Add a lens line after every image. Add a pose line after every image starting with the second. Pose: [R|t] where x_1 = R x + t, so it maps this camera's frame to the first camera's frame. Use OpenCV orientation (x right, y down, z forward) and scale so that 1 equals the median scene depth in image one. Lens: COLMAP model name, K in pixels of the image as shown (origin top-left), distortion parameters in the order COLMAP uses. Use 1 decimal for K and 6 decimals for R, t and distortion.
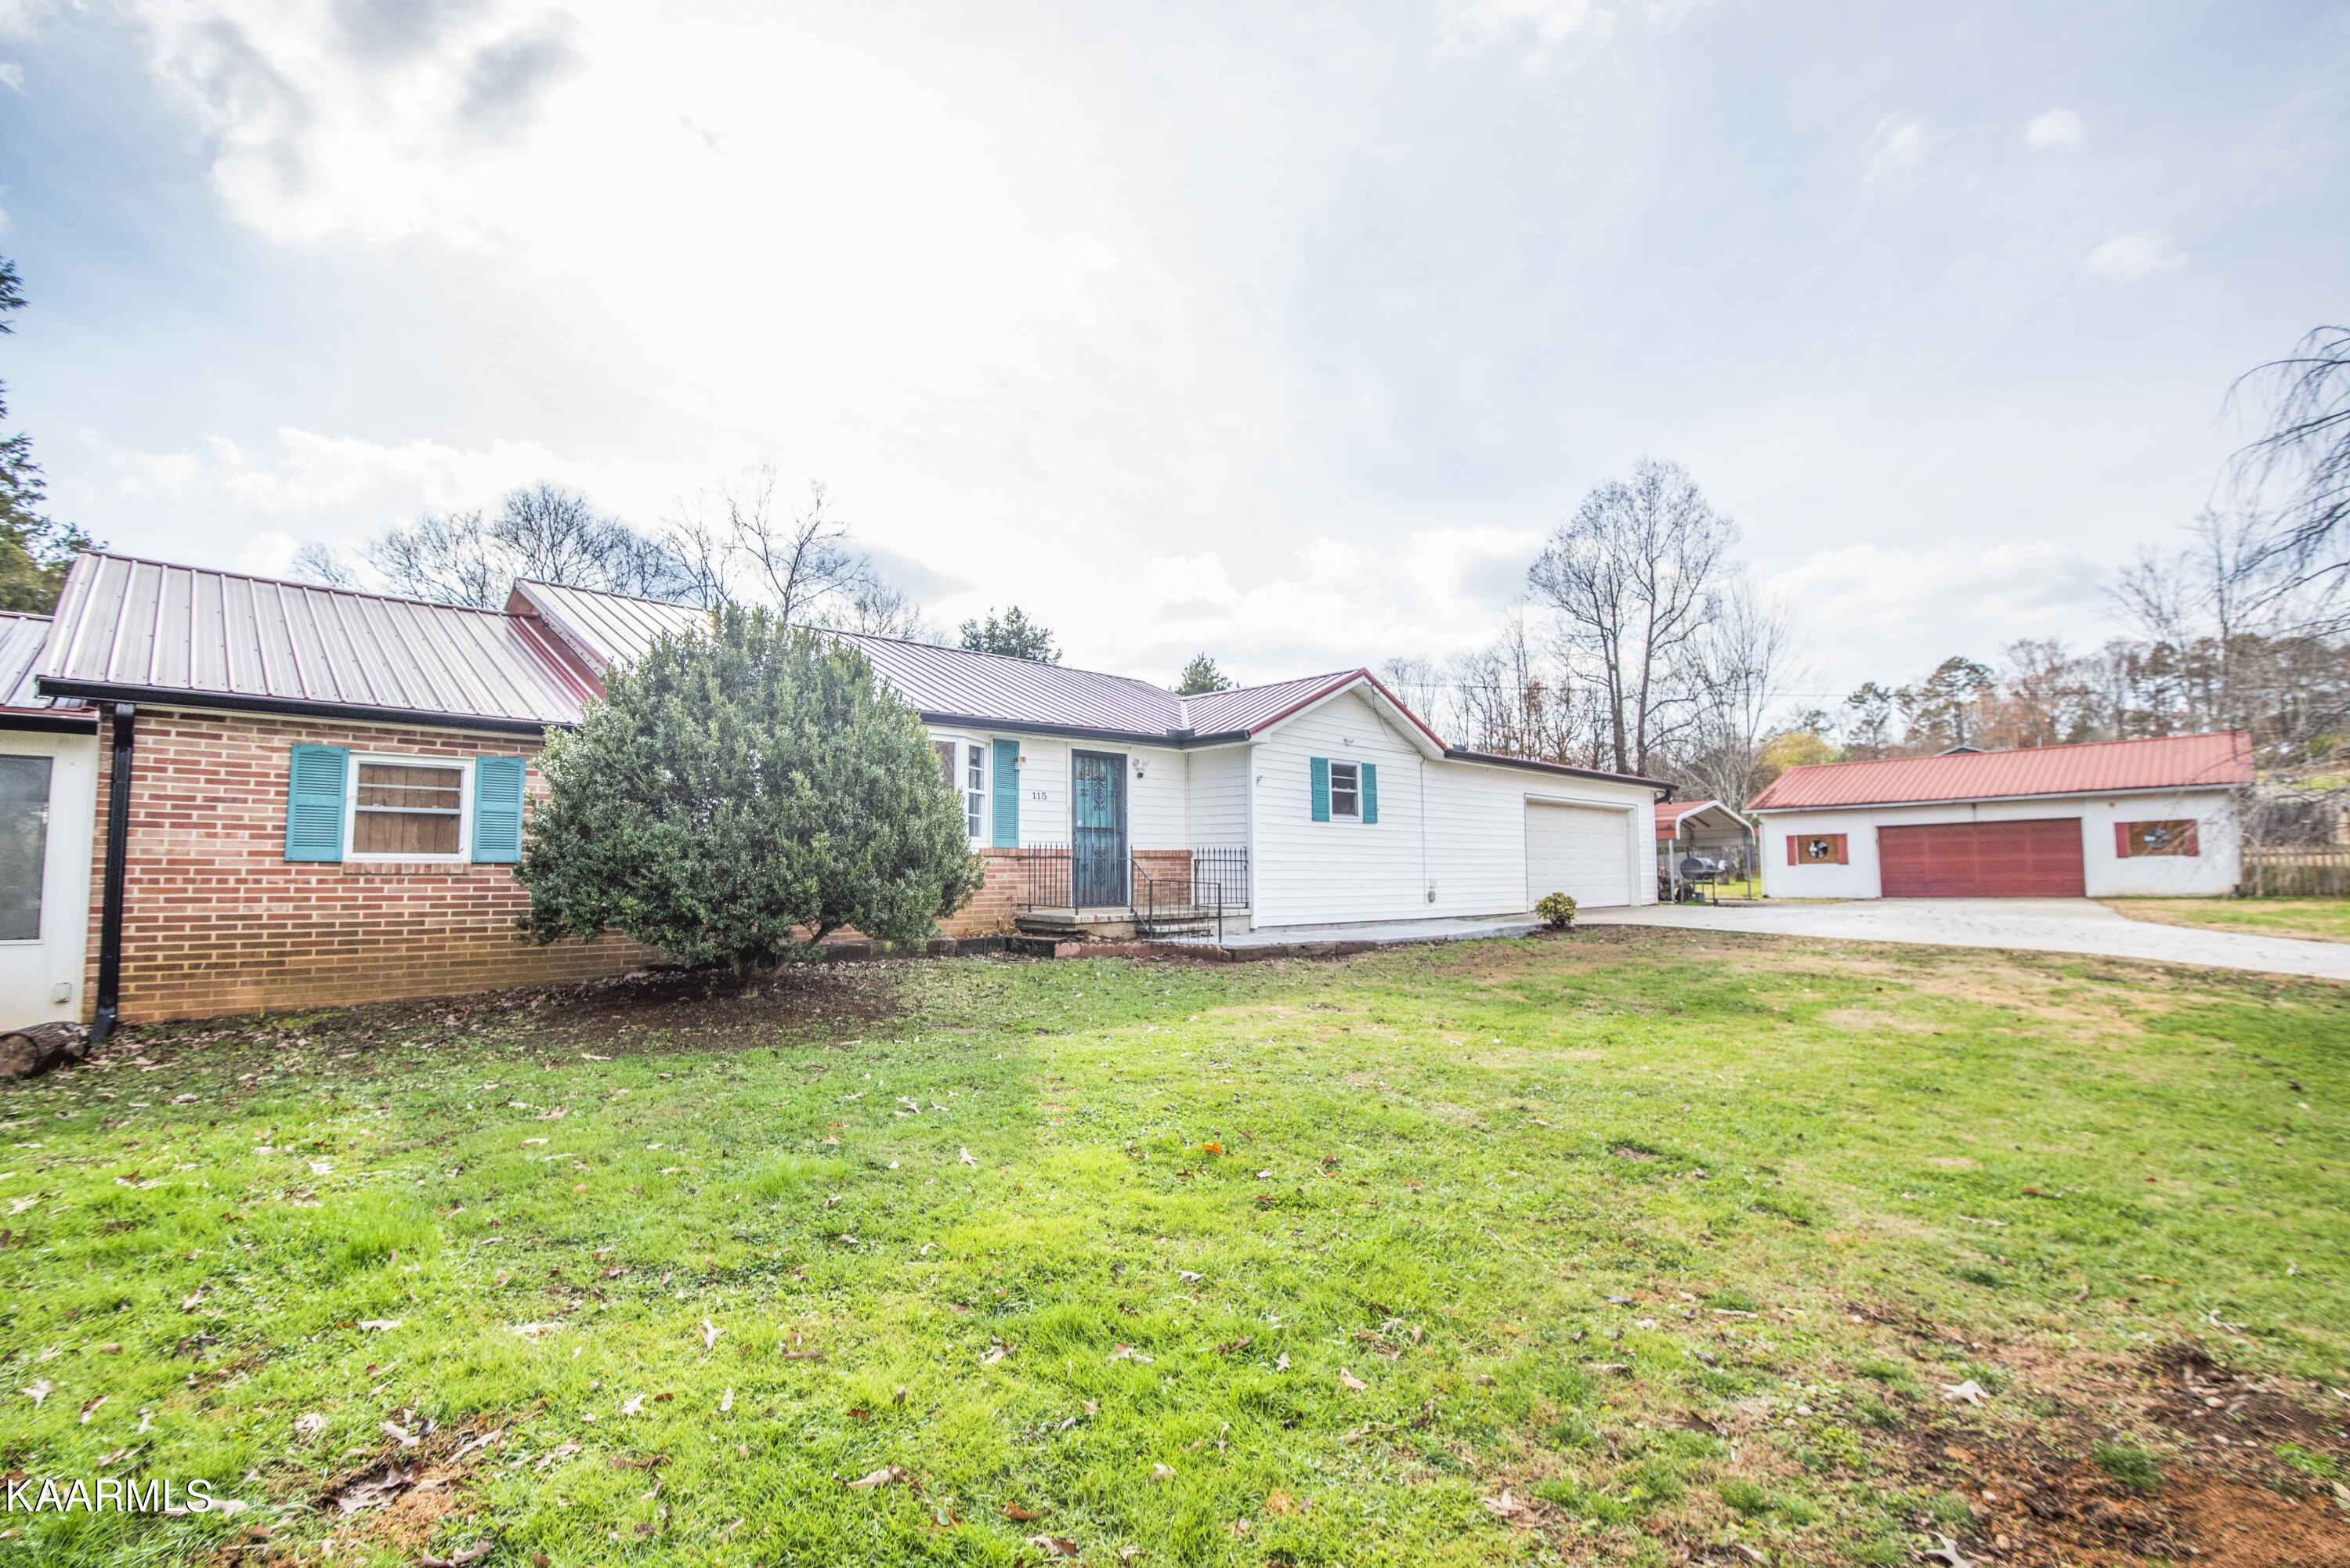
lens RADIAL K [[1078.8, 0, 1173.3], [0, 1078.8, 782.1], [0, 0, 1]] dist [-0.033893, -0.000660]
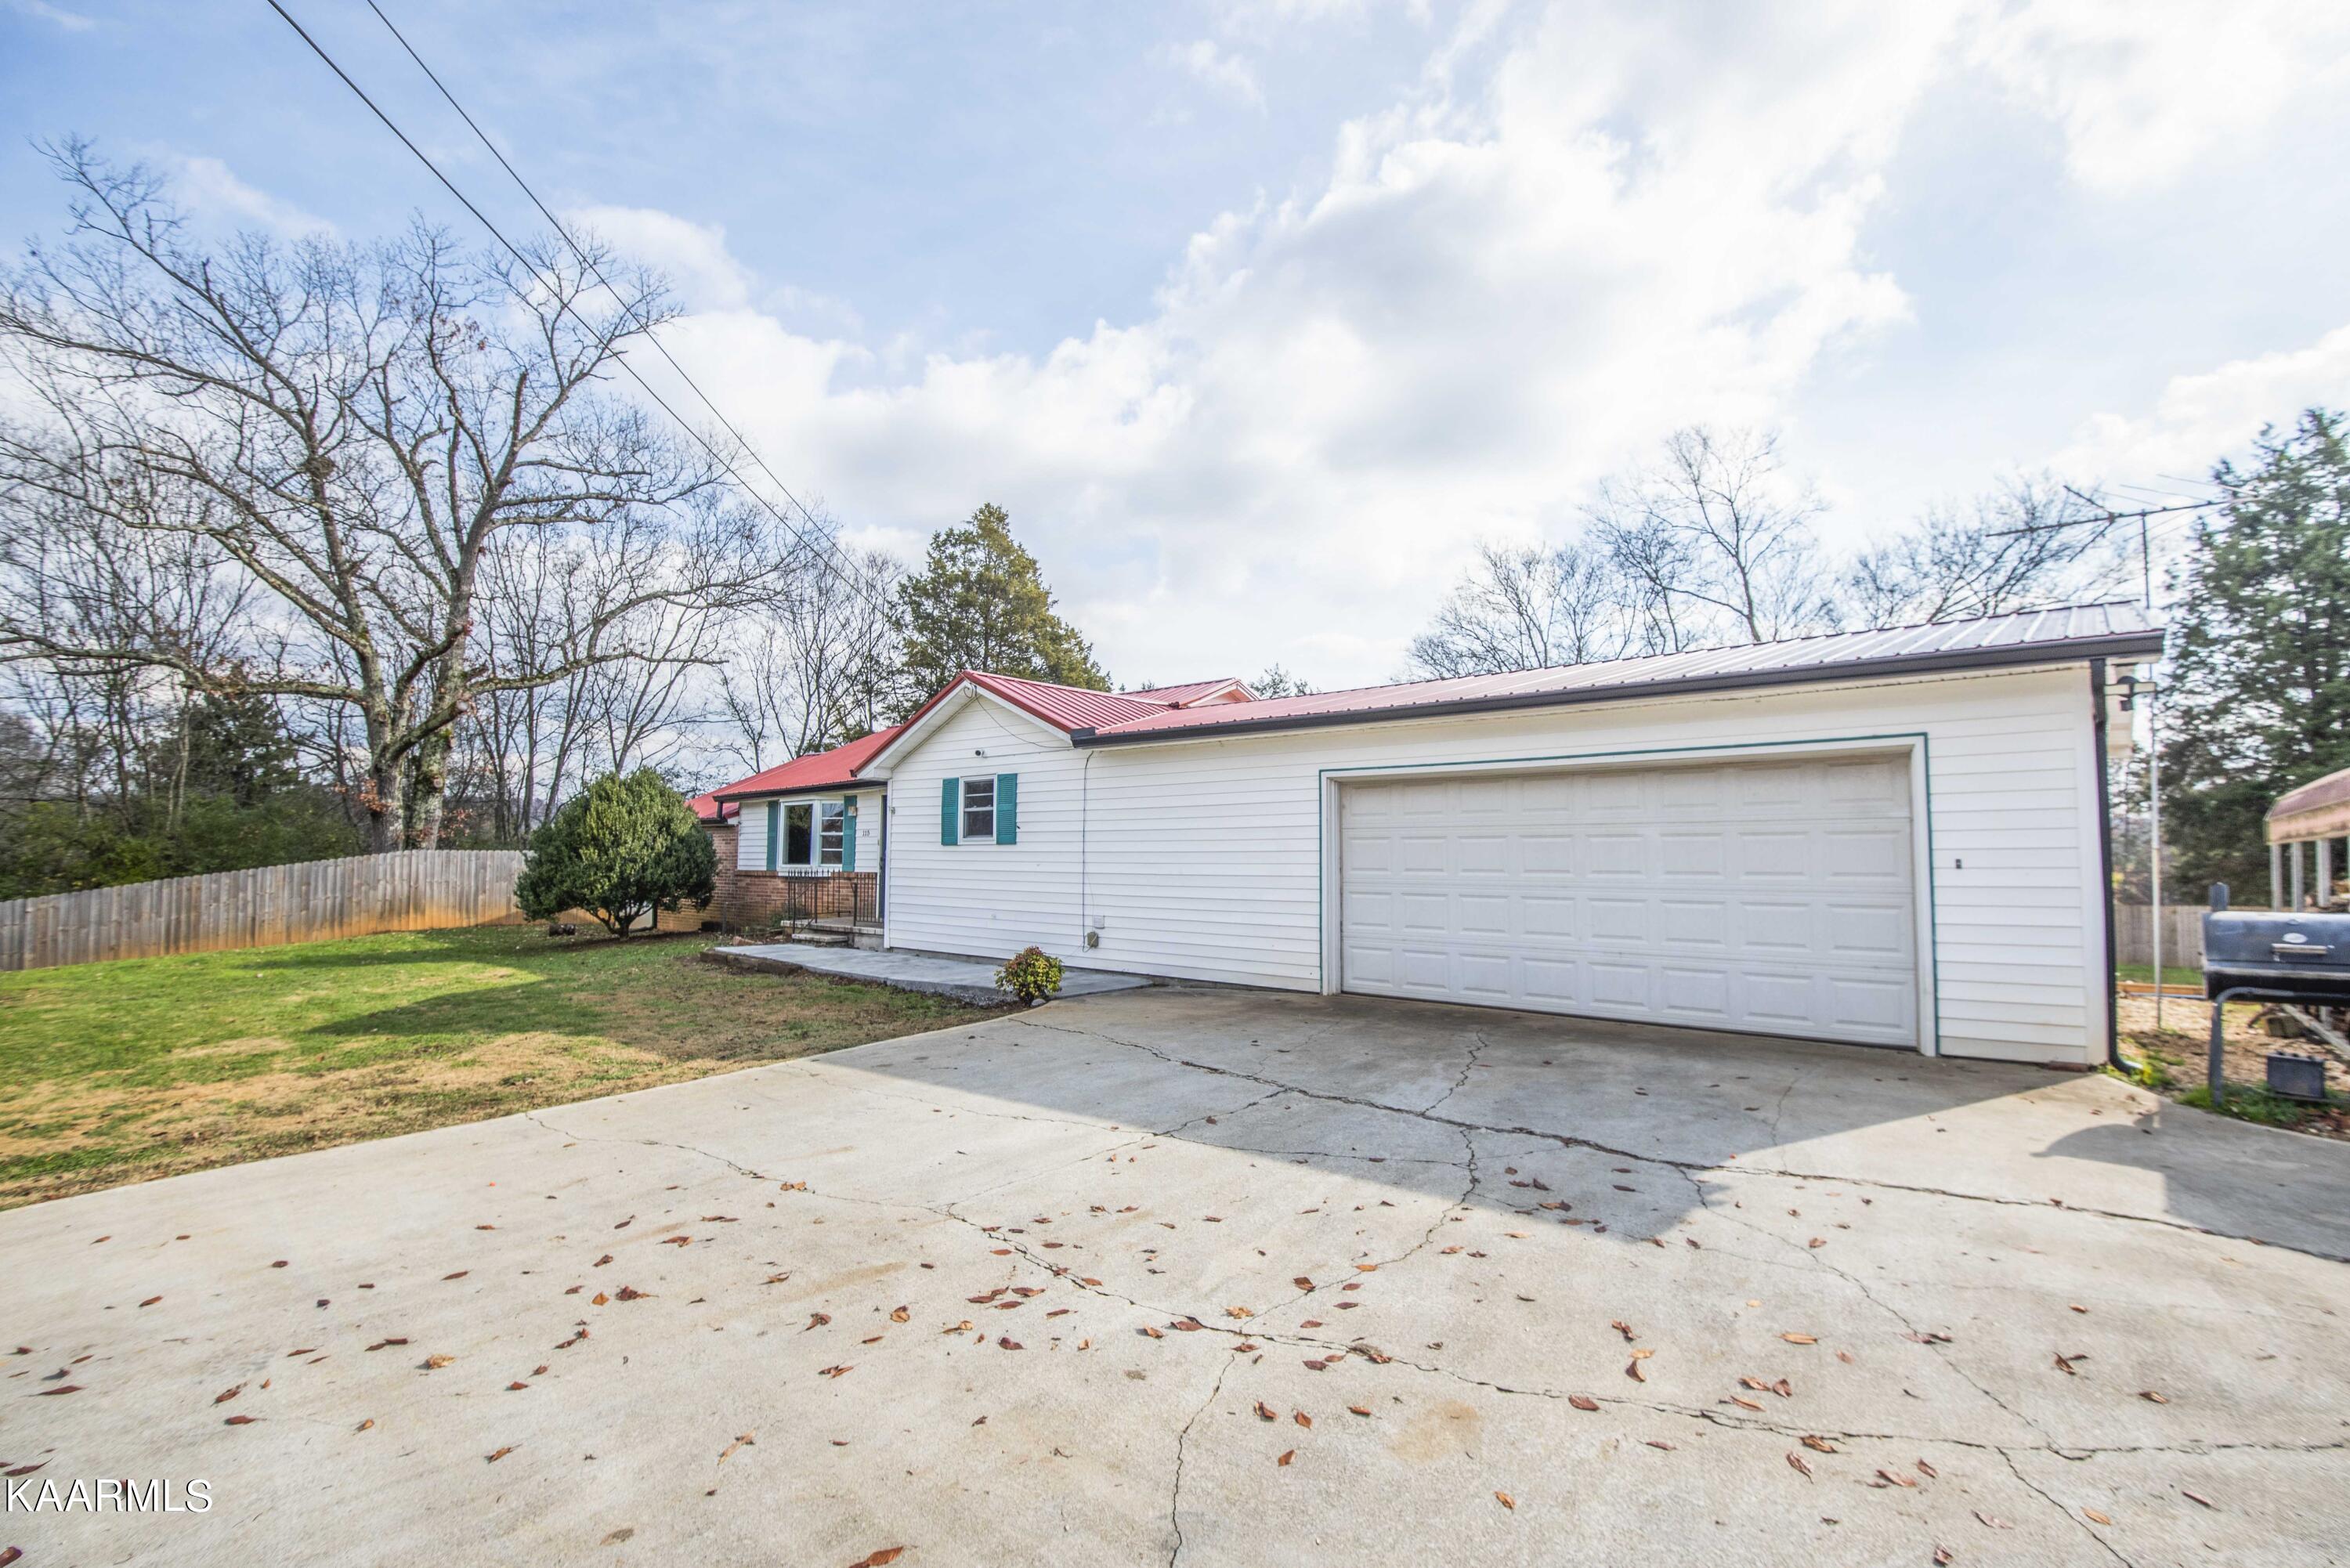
lens RADIAL K [[1078.8, 0, 1174.0], [0, 1078.8, 792.5], [0, 0, 1]] dist [-0.033893, -0.000660]
pose [[0.065212, -0.052519, -0.996488, 1.052219], [0.084677, 0.995303, -0.046915, 0.049085], [0.994272, -0.081320, 0.069353, 1.088441]]
